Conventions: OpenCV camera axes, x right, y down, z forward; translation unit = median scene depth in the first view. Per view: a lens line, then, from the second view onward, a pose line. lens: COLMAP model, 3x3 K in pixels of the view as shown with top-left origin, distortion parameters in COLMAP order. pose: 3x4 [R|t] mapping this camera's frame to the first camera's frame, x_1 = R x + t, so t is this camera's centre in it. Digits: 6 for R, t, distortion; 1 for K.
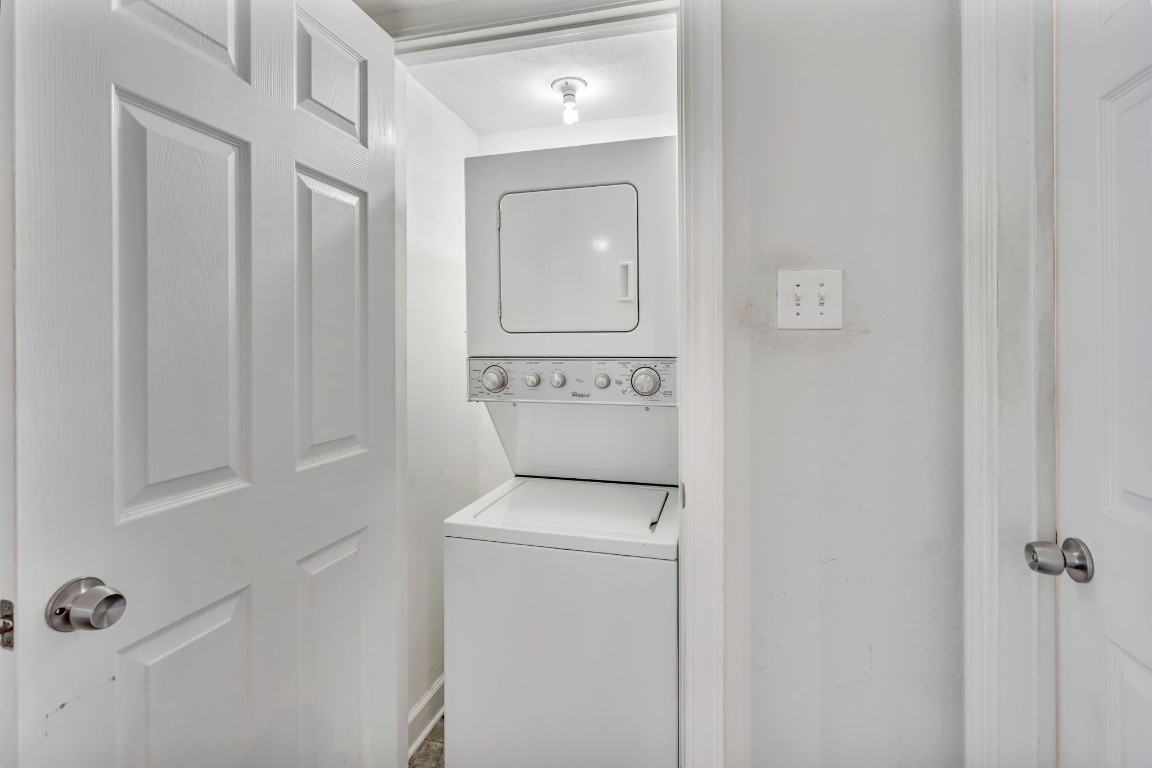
lens RADIAL K [[532.7, 0, 579.7], [0, 532.7, 346.2], [0, 0, 1]] dist [0.000000, 0.000376]
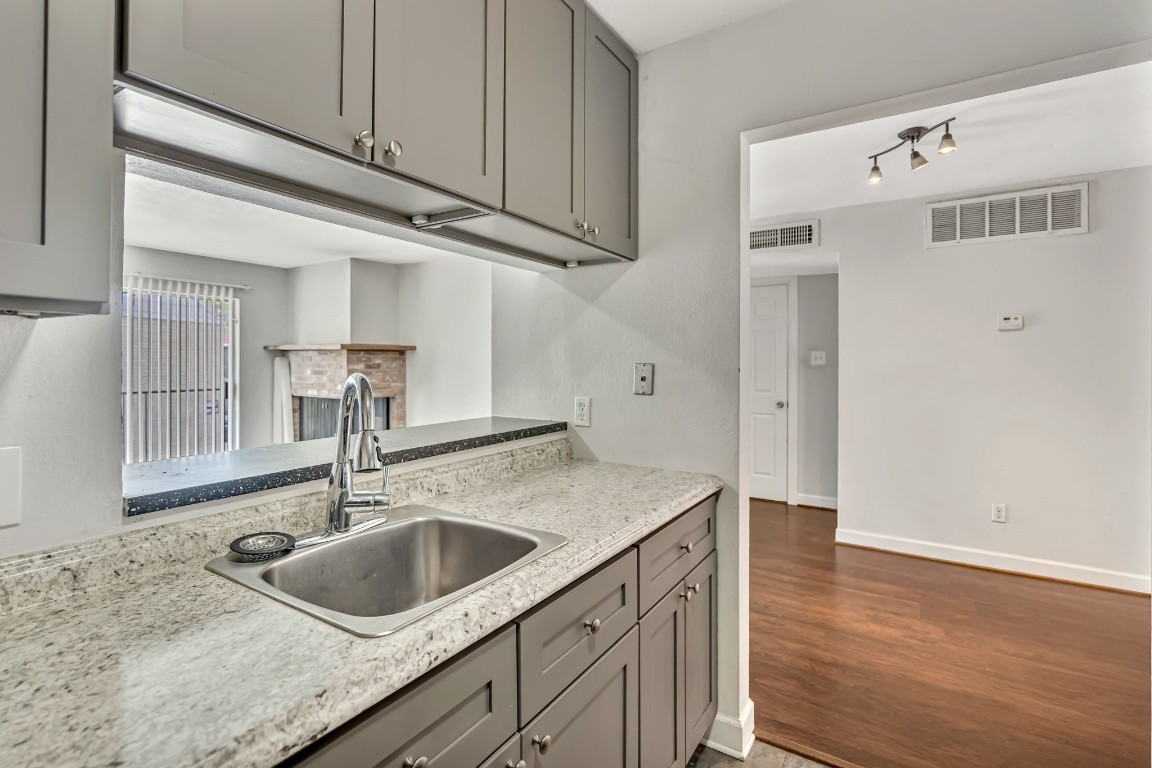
lens RADIAL K [[532.7, 0, 585.0], [0, 532.7, 363.8], [0, 0, 1]] dist [0.000000, 0.000376]
pose [[0.956201, -0.003084, -0.292693, -0.108786], [0.004153, 0.999987, 0.003033, -0.058870], [0.292680, -0.004116, 0.956202, -3.525414]]
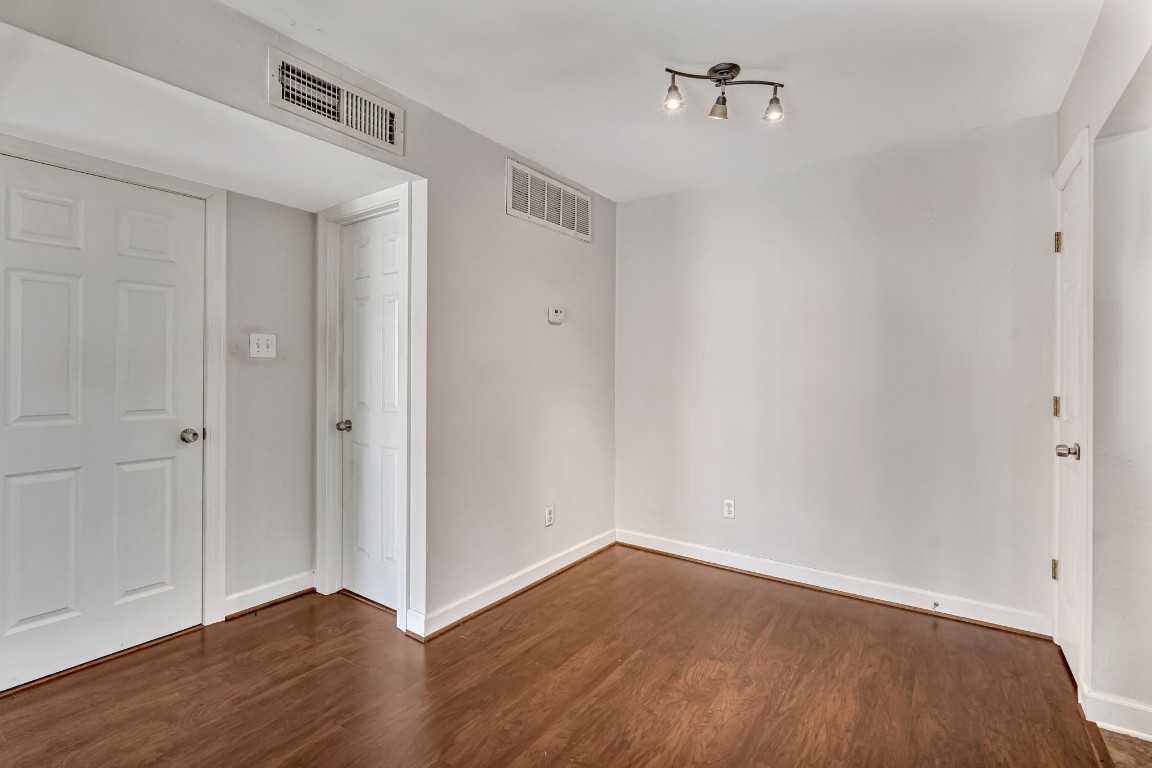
lens RADIAL K [[532.7, 0, 574.5], [0, 532.7, 369.9], [0, 0, 1]] dist [0.000000, 0.000376]
pose [[0.348911, -0.007530, 0.937126, -1.328089], [-0.007518, 0.999913, 0.010834, -0.012611], [-0.937126, -0.010826, 0.348824, -1.171952]]
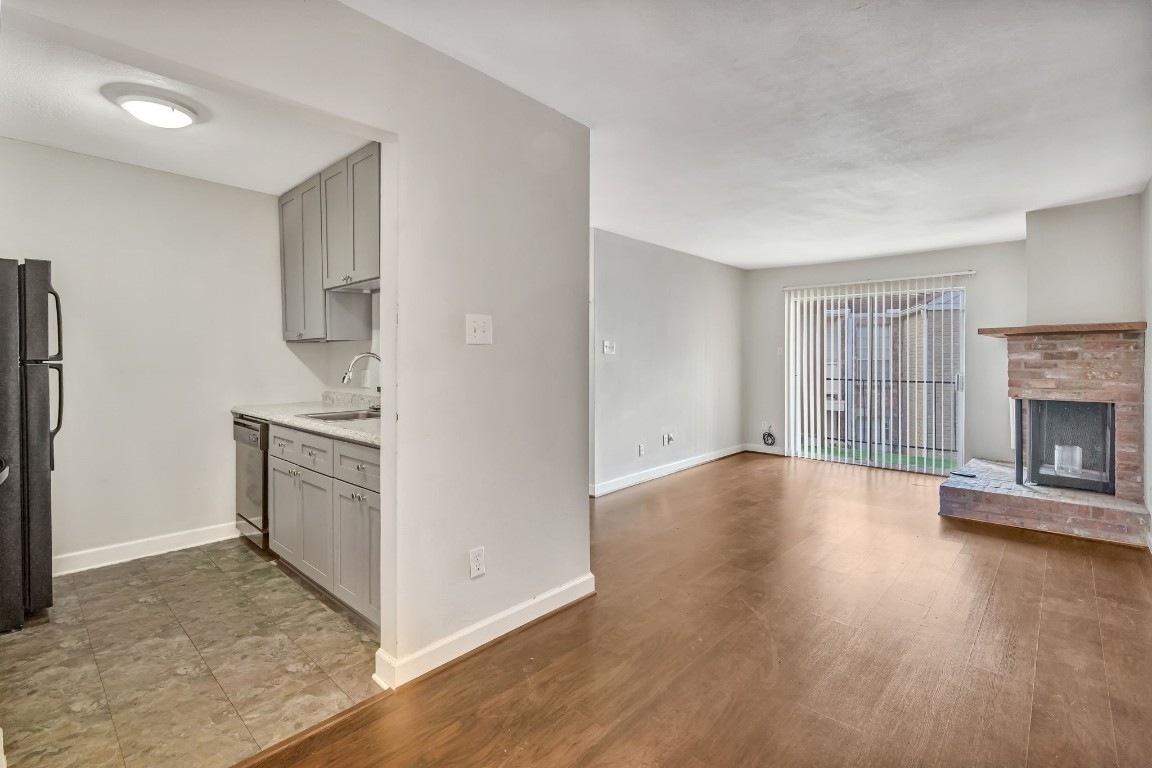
lens RADIAL K [[532.7, 0, 573.1], [0, 532.7, 365.2], [0, 0, 1]] dist [0.000000, 0.000376]
pose [[-0.475234, 0.003554, -0.879852, 1.104394], [0.001847, 0.999994, 0.003042, 0.014515], [0.879858, -0.000179, -0.475237, -0.565528]]
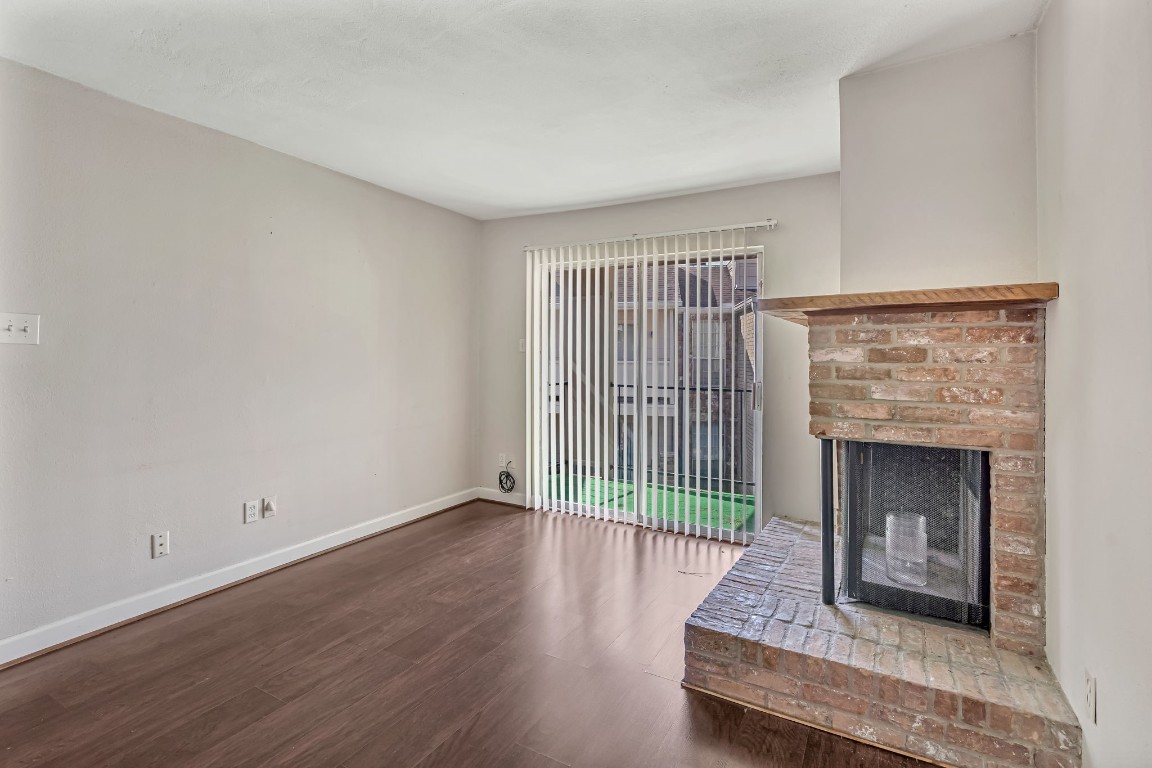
lens RADIAL K [[532.7, 0, 581.4], [0, 532.7, 358.1], [0, 0, 1]] dist [0.000000, 0.000376]
pose [[-0.263166, -0.004891, -0.964738, -1.465402], [-0.001812, 0.999988, -0.004576, -0.009198], [0.964749, 0.000544, -0.263172, 0.032166]]
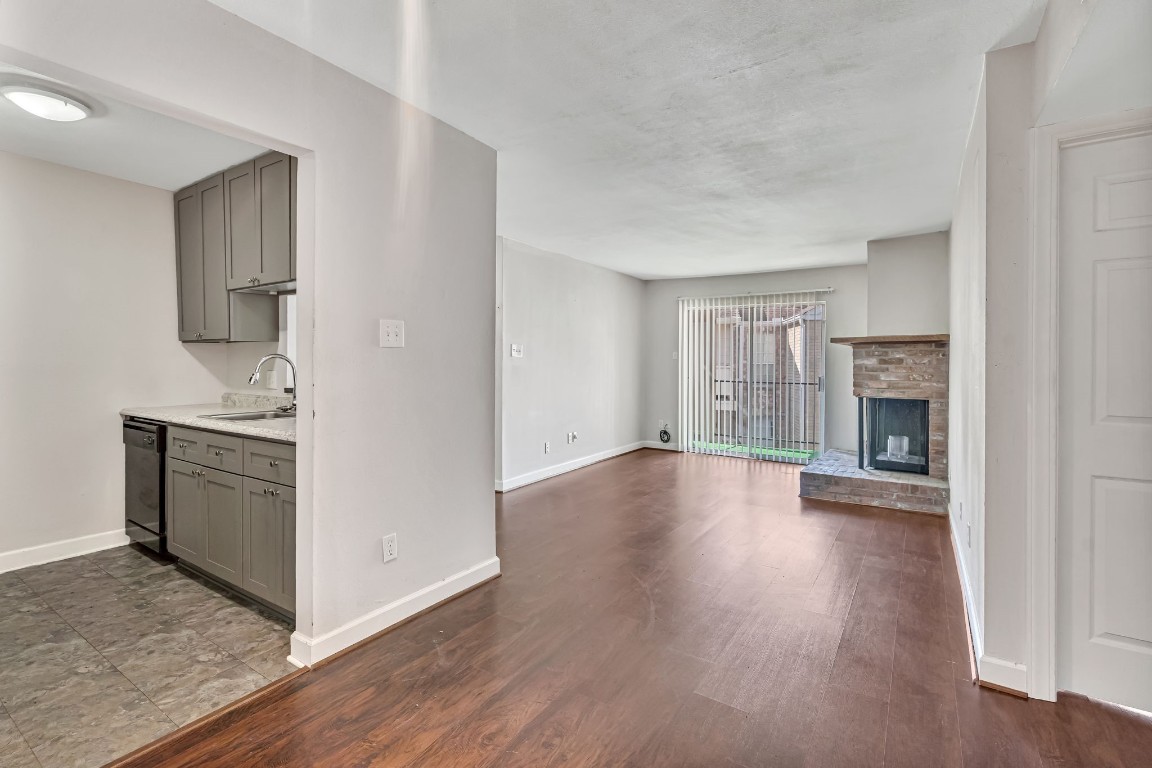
lens RADIAL K [[532.7, 0, 572.8], [0, 532.7, 370.1], [0, 0, 1]] dist [0.000000, 0.000376]
pose [[-0.324569, 0.005336, -0.945847, 1.316751], [-0.002643, 0.999975, 0.006548, 0.017902], [0.945858, 0.004625, -0.324546, -0.431433]]
